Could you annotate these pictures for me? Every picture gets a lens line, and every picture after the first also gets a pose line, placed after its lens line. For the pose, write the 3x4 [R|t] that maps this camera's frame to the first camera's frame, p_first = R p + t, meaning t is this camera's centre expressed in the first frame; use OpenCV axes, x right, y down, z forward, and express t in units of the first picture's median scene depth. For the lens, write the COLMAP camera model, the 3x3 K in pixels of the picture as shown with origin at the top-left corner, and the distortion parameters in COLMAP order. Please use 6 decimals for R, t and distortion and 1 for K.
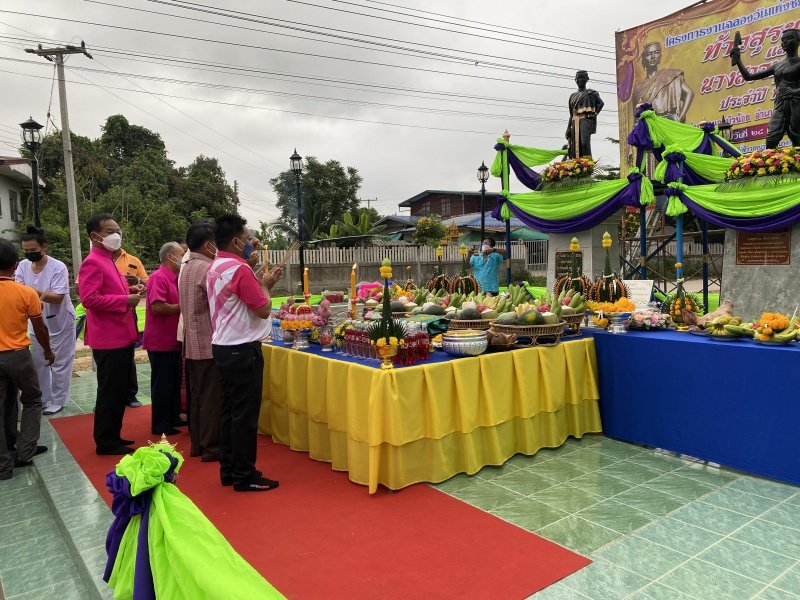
lens RADIAL K [[611.7, 0, 407.6], [0, 611.7, 296.2], [0, 0, 1]] dist [0.056245, -0.066268]
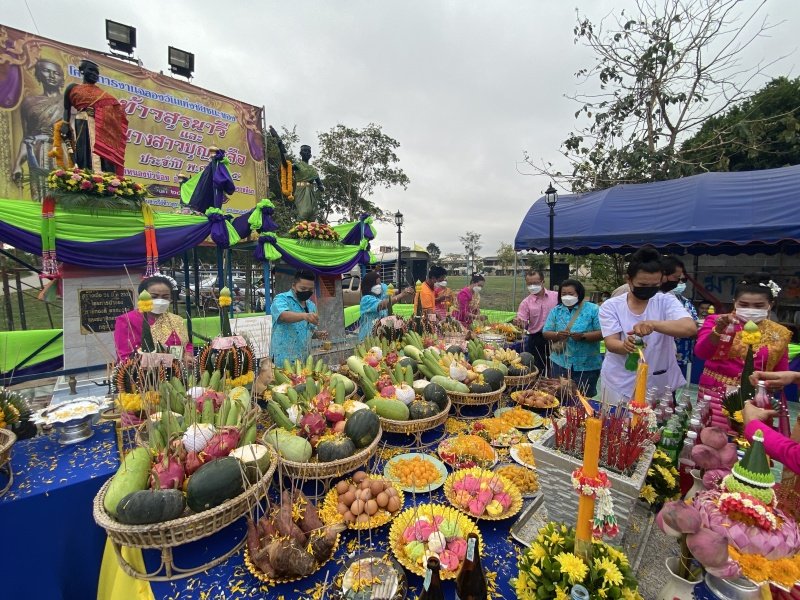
lens RADIAL K [[324.6, 0, 406.2], [0, 324.6, 308.2], [0, 0, 1]] dist [-0.016658, -0.006699]
pose [[-0.122401, -0.086519, 0.988702, -0.174536], [0.050994, 0.994329, 0.093324, -0.062980], [-0.991170, 0.061840, -0.117294, 0.621557]]
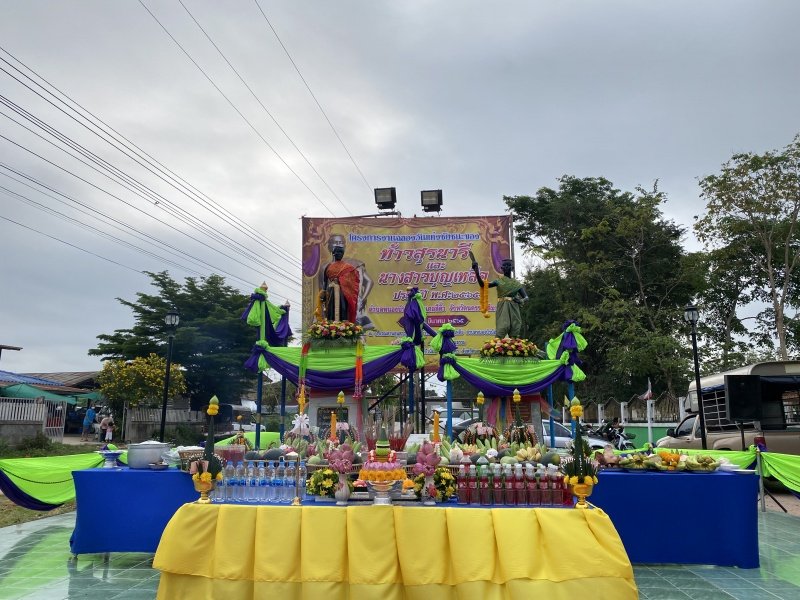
lens RADIAL K [[611.7, 0, 404.3], [0, 611.7, 304.9], [0, 0, 1]] dist [0.056245, -0.066268]
pose [[0.654230, 0.166325, 0.737780, -0.420380], [0.025278, 0.970164, -0.241129, 0.011911], [-0.755873, 0.176403, 0.630506, 0.206801]]
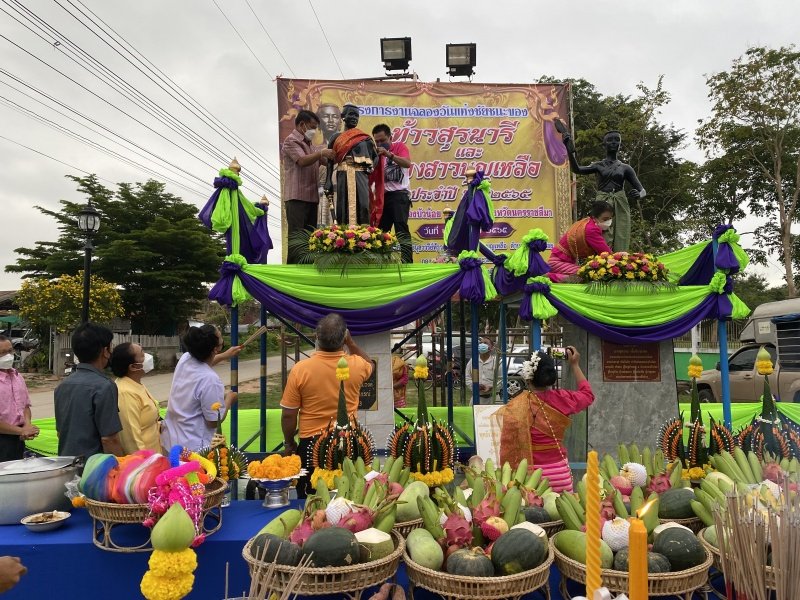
lens RADIAL K [[611.7, 0, 408.6], [0, 611.7, 303.1], [0, 0, 1]] dist [0.056245, -0.066268]
pose [[0.584705, 0.065233, 0.808619, -0.224452], [0.038523, 0.993405, -0.107996, -0.055319], [-0.810331, 0.094296, 0.578336, 0.520288]]
